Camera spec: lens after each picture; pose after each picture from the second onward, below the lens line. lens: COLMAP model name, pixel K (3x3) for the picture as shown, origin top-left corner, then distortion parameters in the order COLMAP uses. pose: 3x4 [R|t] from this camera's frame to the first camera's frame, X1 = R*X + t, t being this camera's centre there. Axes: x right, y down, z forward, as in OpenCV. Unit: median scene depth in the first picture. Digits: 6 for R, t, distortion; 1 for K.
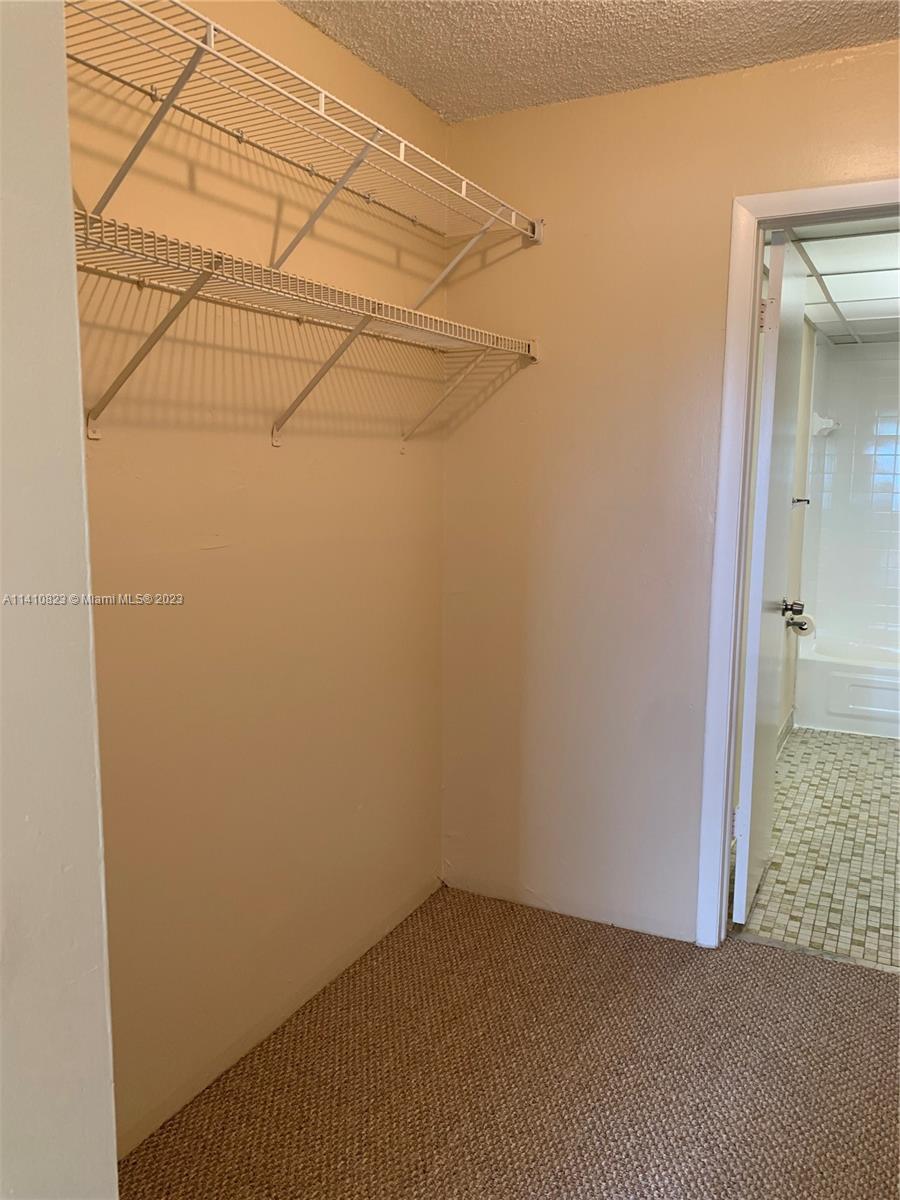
lens RADIAL K [[915.8, 0, 454.1], [0, 915.8, 606.1], [0, 0, 1]] dist [0.025052, -0.054622]
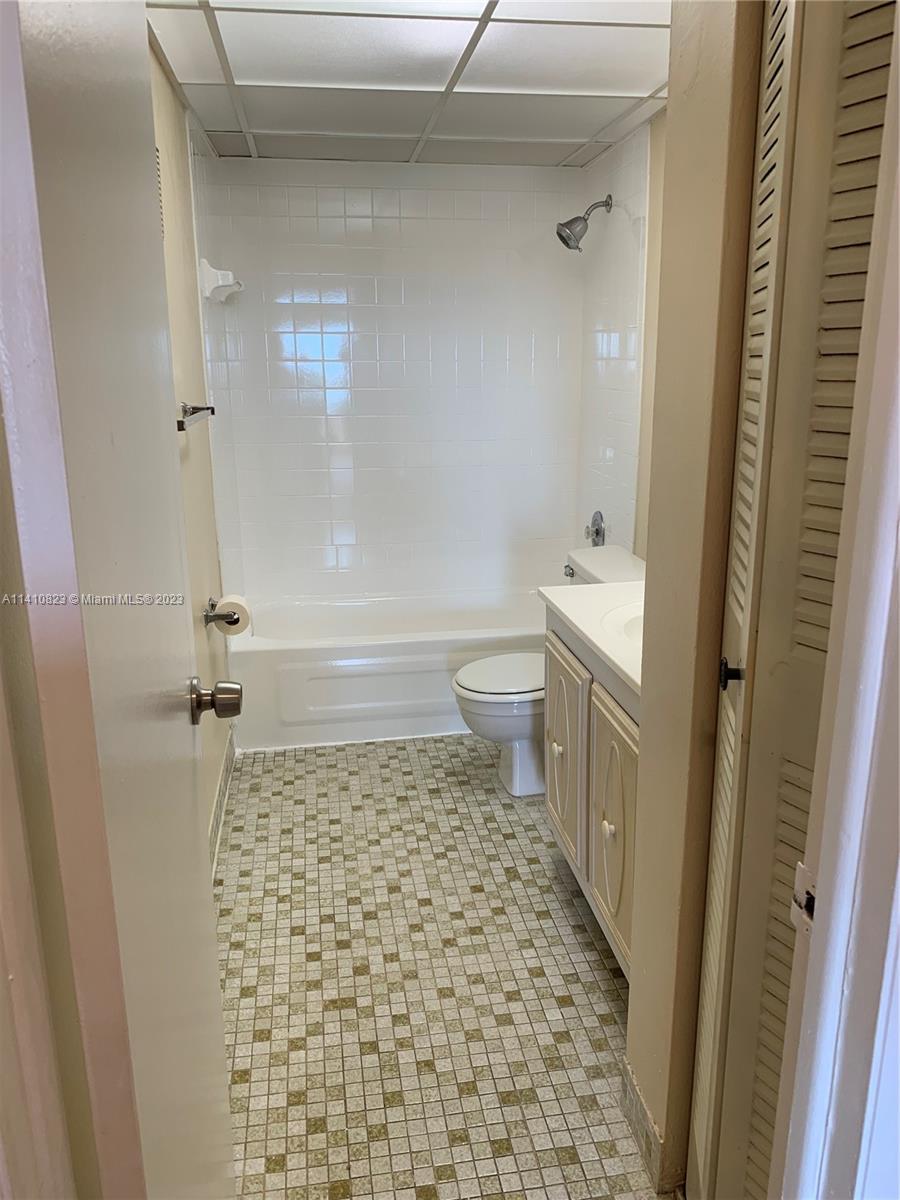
lens RADIAL K [[915.8, 0, 457.3], [0, 915.8, 597.6], [0, 0, 1]] dist [0.025052, -0.054622]
pose [[0.810458, -0.155432, 0.564800, 0.181344], [0.094826, 0.986250, 0.135345, -0.065952], [-0.578071, -0.056133, 0.814053, 0.474120]]
